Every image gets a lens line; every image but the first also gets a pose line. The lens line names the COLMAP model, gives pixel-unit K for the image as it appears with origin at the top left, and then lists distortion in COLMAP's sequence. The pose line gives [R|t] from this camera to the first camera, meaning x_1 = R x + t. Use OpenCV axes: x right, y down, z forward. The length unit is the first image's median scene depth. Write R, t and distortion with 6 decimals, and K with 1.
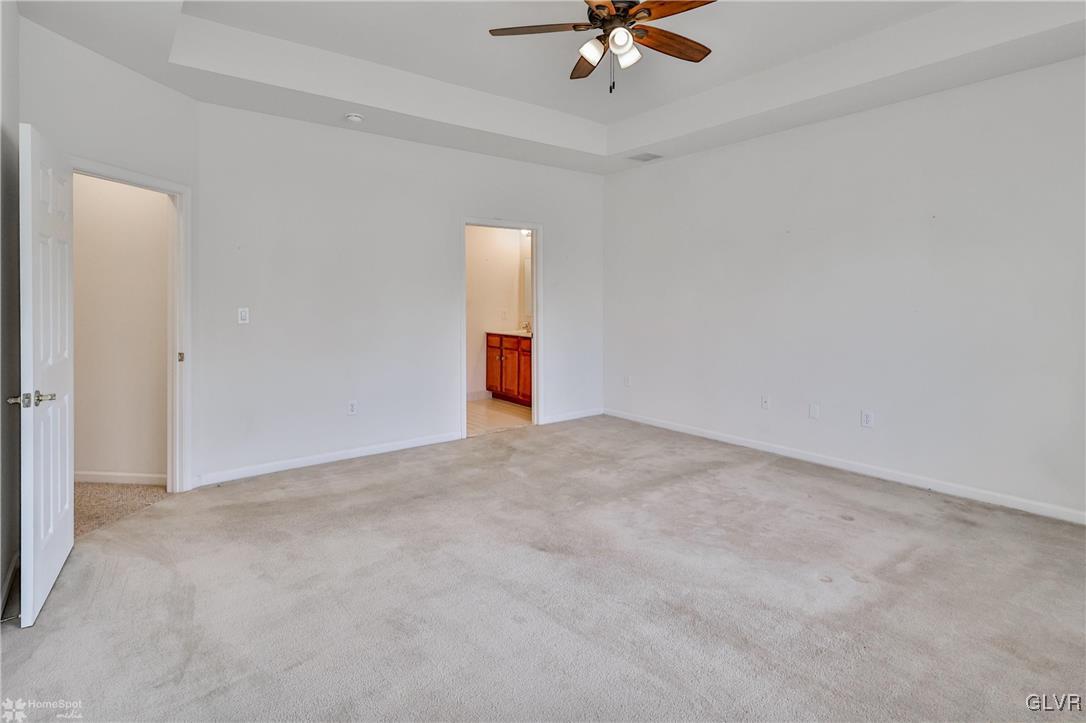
lens RADIAL K [[569.3, 0, 536.1], [0, 569.3, 303.4], [0, 0, 1]] dist [0.003463, 0.000305]
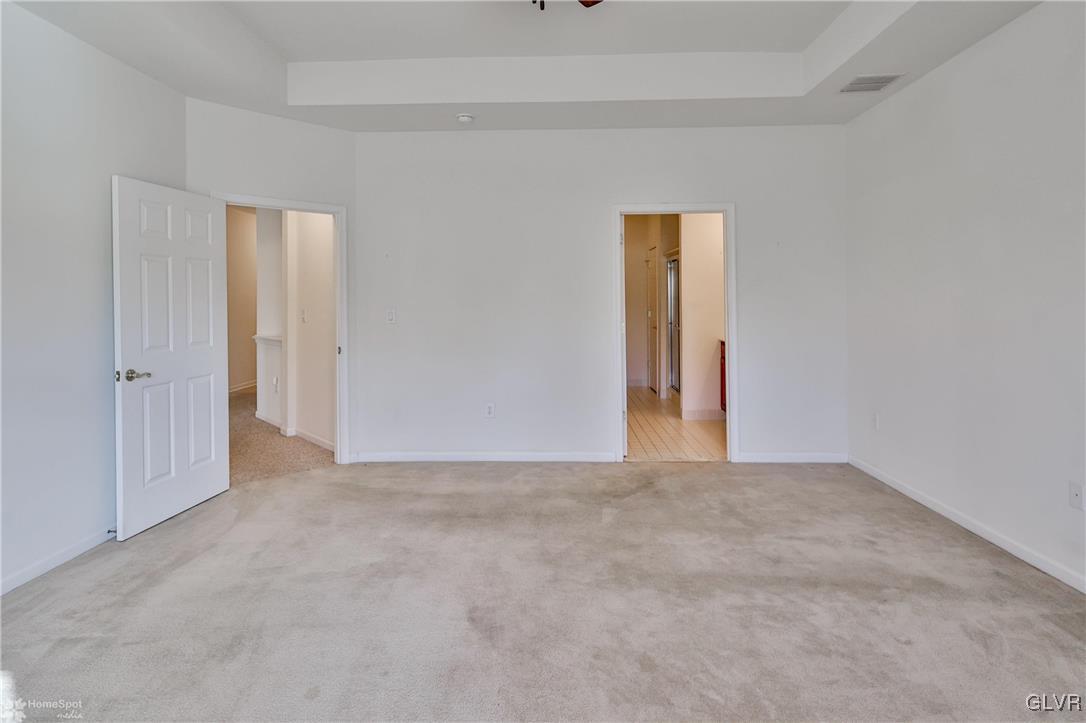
lens RADIAL K [[569.3, 0, 536.1], [0, 569.3, 303.4], [0, 0, 1]] dist [0.003463, 0.000305]
pose [[0.767355, 0.001106, -0.641222, 0.417747], [-0.001504, 0.999999, -0.000074, -0.003694], [0.641221, 0.001021, 0.767355, 0.324117]]
